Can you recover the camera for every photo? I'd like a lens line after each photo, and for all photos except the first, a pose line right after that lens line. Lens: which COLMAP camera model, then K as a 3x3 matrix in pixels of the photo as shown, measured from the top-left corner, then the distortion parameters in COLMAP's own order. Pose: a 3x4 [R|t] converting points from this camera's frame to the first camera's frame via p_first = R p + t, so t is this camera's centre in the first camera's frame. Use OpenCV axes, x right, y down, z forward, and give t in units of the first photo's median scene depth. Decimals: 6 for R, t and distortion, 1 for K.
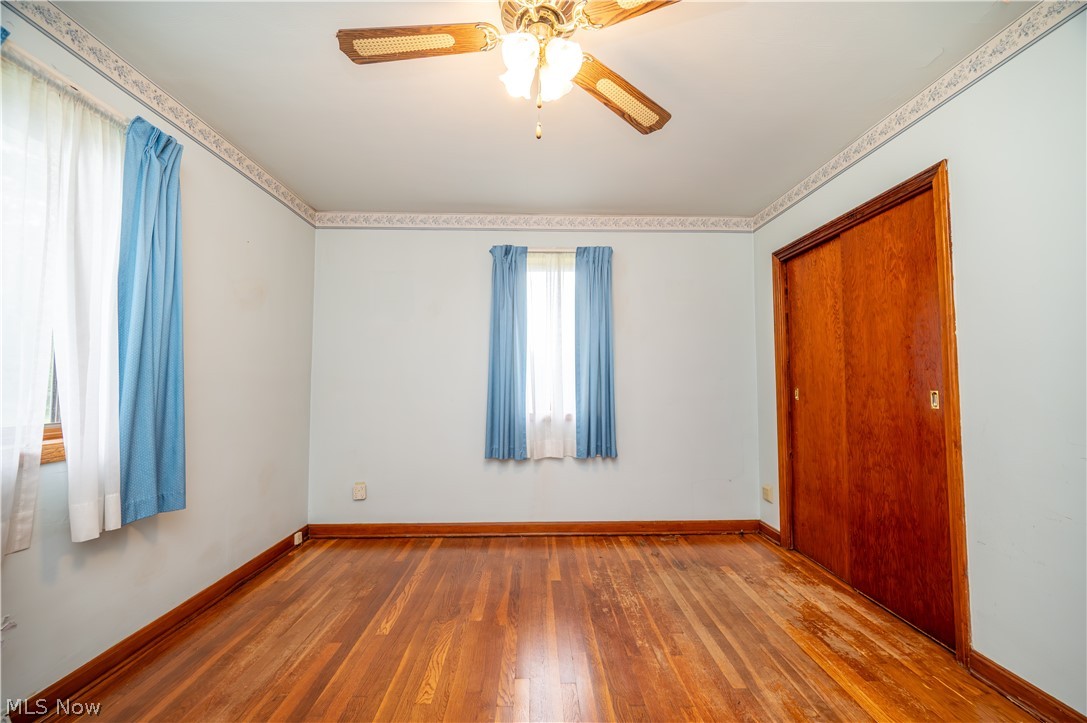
lens RADIAL K [[429.8, 0, 545.5], [0, 429.8, 360.6], [0, 0, 1]] dist [0.001201, -0.000616]
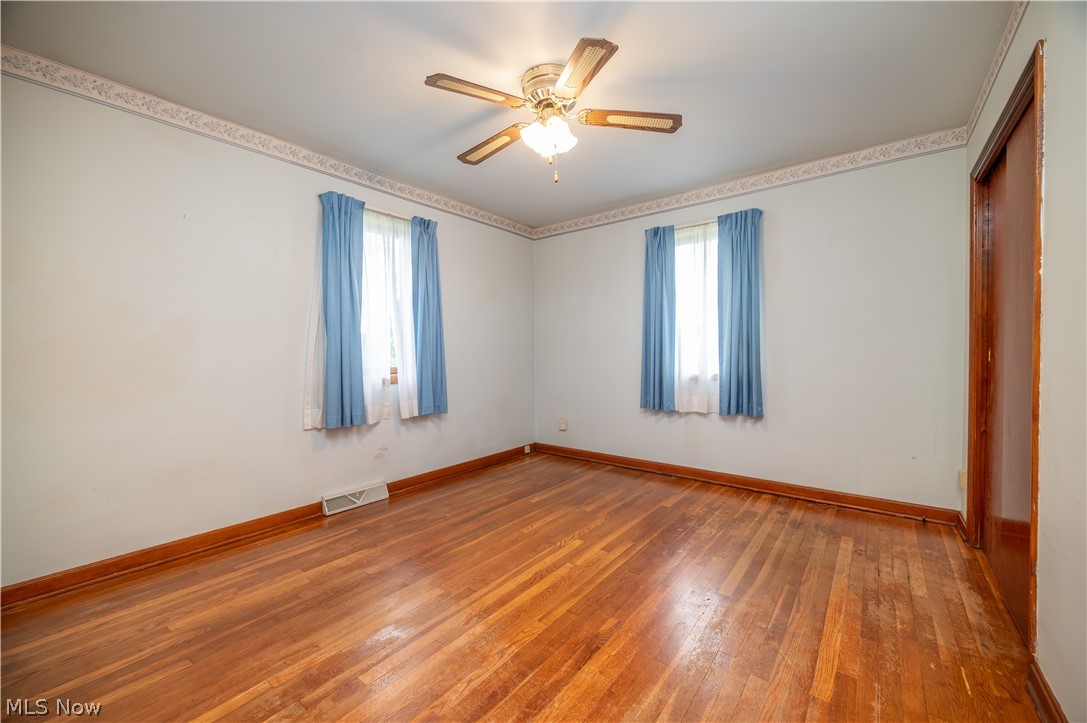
lens RADIAL K [[429.8, 0, 545.5], [0, 429.8, 360.6], [0, 0, 1]] dist [0.001201, -0.000616]
pose [[0.765604, 0.006896, -0.643276, 0.453352], [0.043804, 0.997063, 0.062822, 0.003055], [0.641820, -0.076275, 0.763053, -0.105062]]
